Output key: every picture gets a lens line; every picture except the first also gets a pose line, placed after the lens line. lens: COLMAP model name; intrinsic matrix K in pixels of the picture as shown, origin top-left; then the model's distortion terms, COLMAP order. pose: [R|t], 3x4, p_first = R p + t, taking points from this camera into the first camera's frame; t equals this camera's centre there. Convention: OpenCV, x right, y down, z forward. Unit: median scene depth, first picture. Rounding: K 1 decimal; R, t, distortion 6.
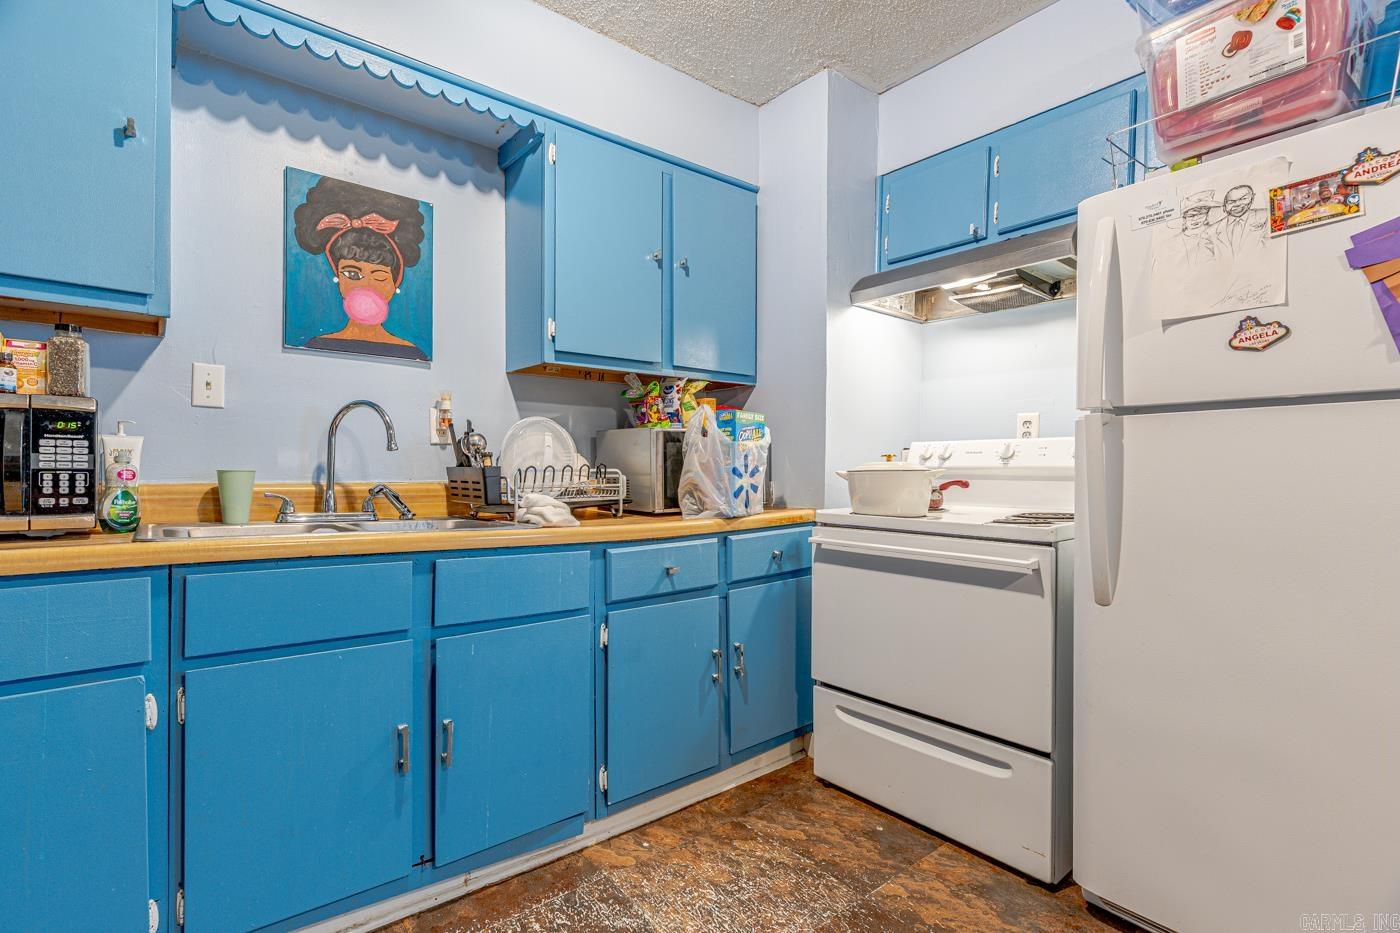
lens RADIAL K [[651.4, 0, 660.8], [0, 651.4, 471.8], [0, 0, 1]] dist [0.003223, 0.000926]
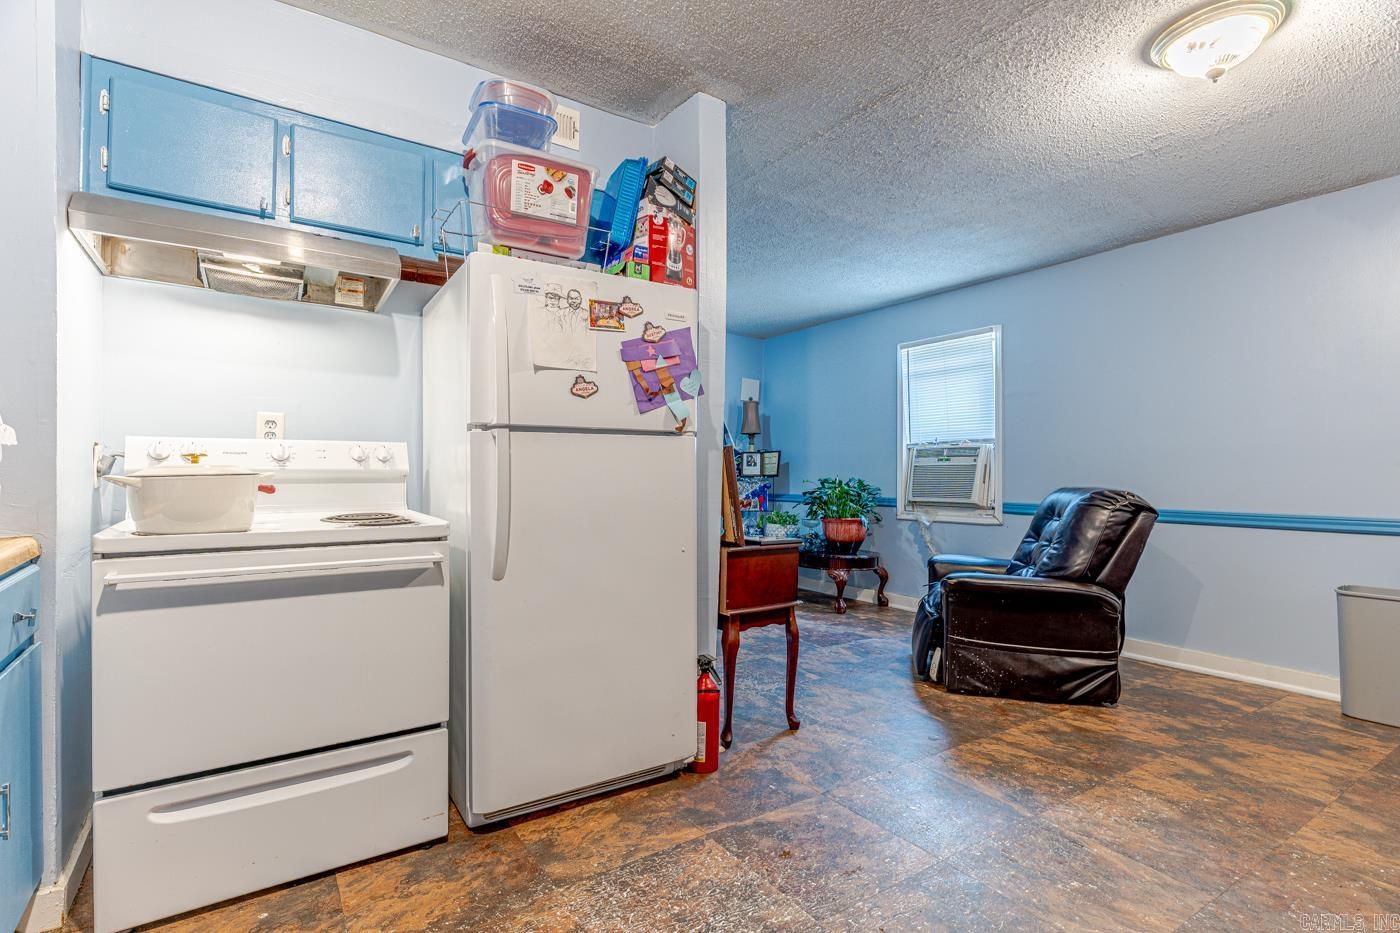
lens RADIAL K [[695.1, 0, 674.9], [0, 695.1, 471.1], [0, 0, 1]] dist [0.001483, 0.000552]
pose [[0.073304, -0.001355, 0.997309, -0.613602], [0.003250, 0.999994, 0.001119, -0.006817], [-0.997304, 0.003159, 0.073308, 0.531407]]
